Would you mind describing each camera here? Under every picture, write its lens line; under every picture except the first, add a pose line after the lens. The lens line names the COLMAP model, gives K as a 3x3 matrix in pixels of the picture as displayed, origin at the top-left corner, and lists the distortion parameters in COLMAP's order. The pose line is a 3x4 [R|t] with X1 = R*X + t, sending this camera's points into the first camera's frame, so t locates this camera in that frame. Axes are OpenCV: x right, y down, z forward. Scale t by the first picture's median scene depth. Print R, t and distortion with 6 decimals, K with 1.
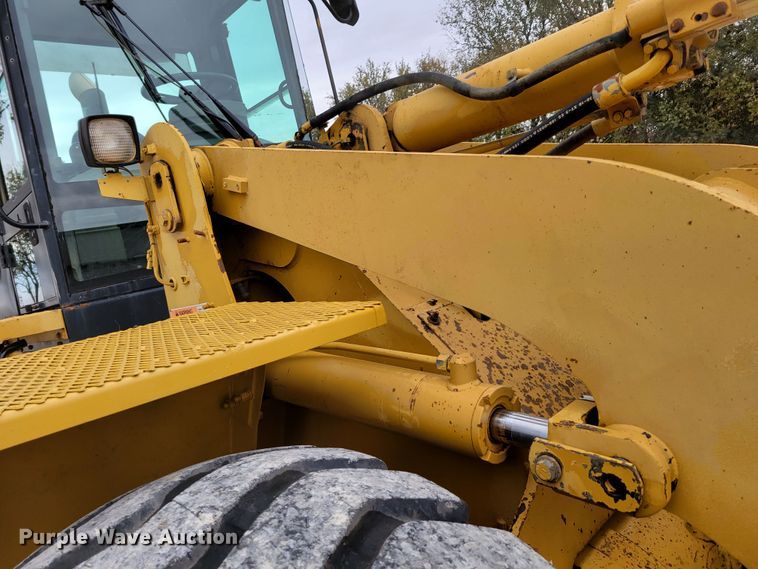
lens RADIAL K [[570.0, 0, 379.0], [0, 570.0, 284.5], [0, 0, 1]] dist [0.018250, 0.002243]
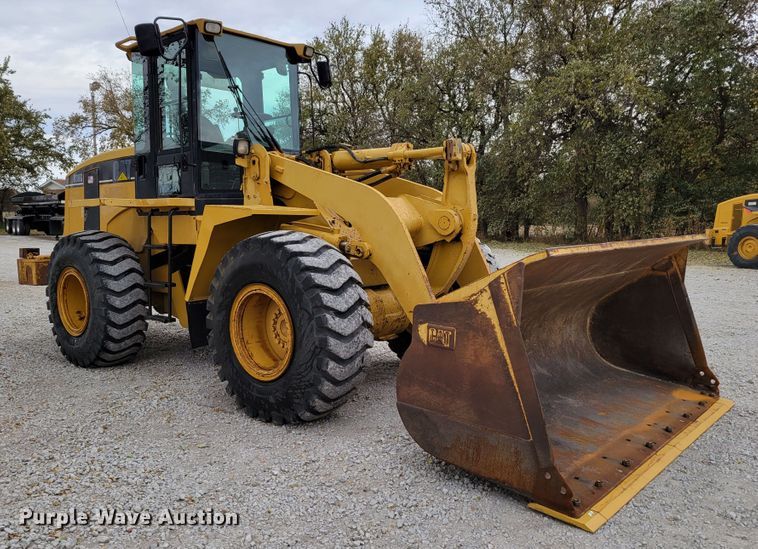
lens RADIAL K [[584.6, 0, 379.0], [0, 584.6, 274.5], [0, 0, 1]] dist [0.003712, 0.001350]
pose [[0.975959, 0.182954, 0.118453, 0.007534], [-0.186090, 0.982404, 0.015881, 0.239718], [-0.113464, -0.037542, 0.992833, -2.267638]]
